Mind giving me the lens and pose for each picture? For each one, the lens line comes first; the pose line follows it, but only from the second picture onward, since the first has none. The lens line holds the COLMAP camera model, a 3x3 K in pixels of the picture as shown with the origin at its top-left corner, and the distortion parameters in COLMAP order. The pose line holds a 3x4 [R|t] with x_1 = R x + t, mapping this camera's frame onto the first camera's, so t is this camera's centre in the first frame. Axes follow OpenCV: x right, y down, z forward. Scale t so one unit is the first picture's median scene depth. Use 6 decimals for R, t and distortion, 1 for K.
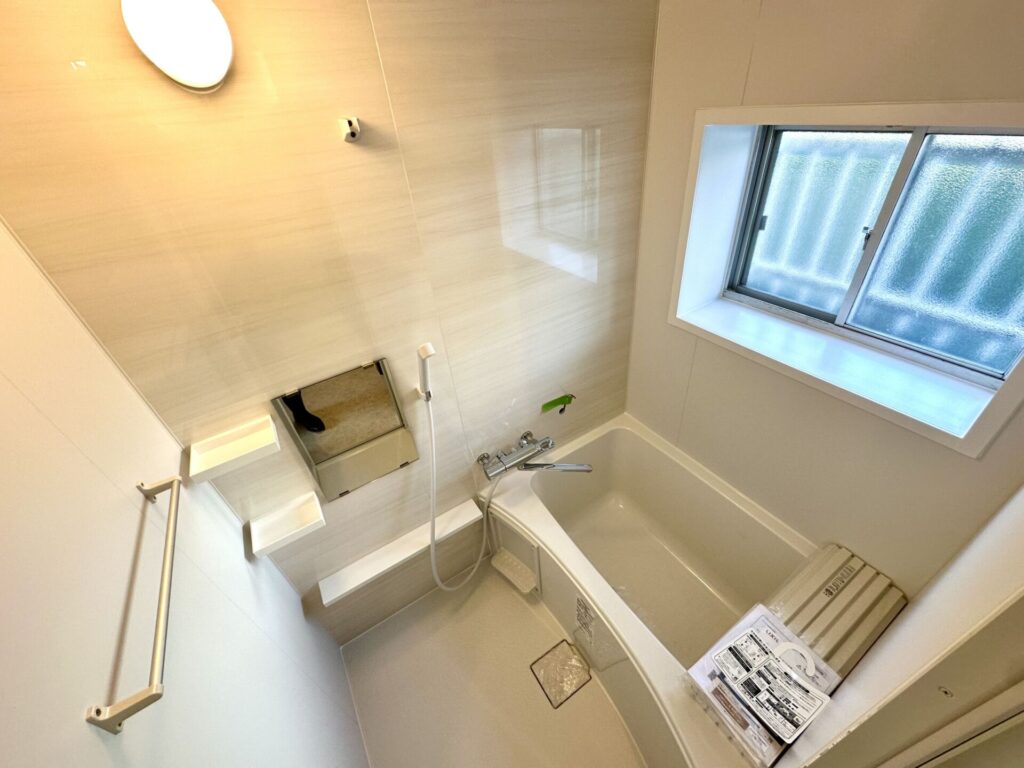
lens RADIAL K [[407.8, 0, 512.6], [0, 407.8, 383.2], [0, 0, 1]] dist [-0.003803, 0.000824]
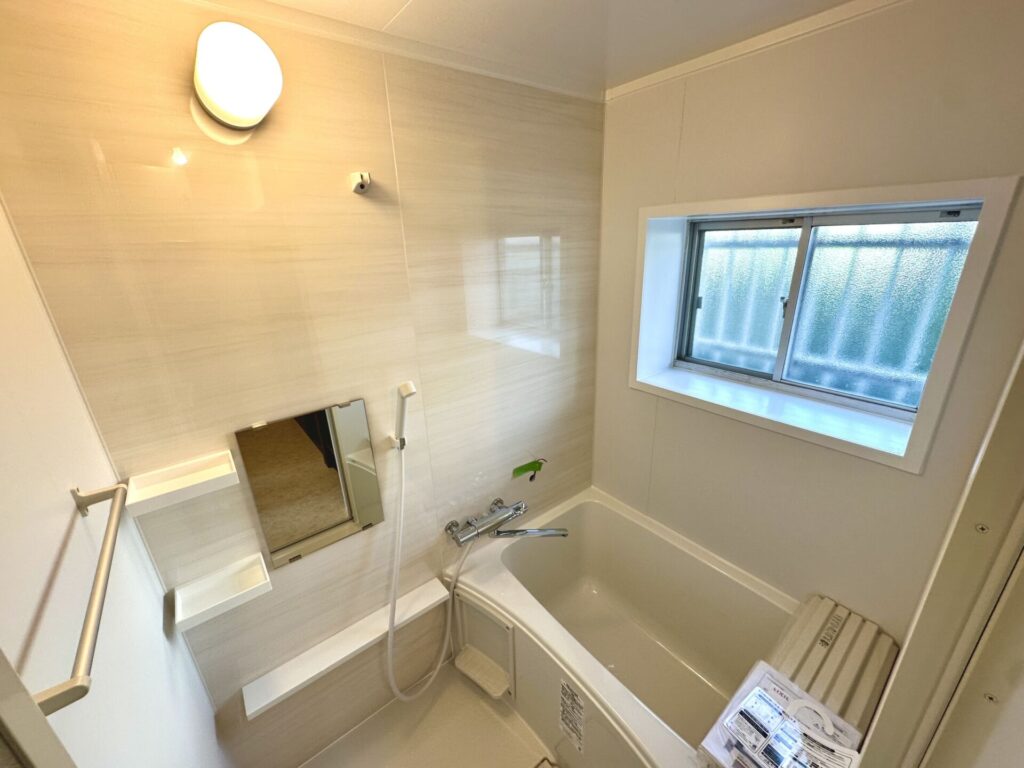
lens RADIAL K [[407.8, 0, 512.5], [0, 407.8, 382.7], [0, 0, 1]] dist [-0.003803, 0.000824]
pose [[0.991895, 0.019506, 0.125554, -0.074432], [0.017023, 0.958836, -0.283451, 0.174705], [-0.125914, 0.283291, 0.950732, 0.011651]]
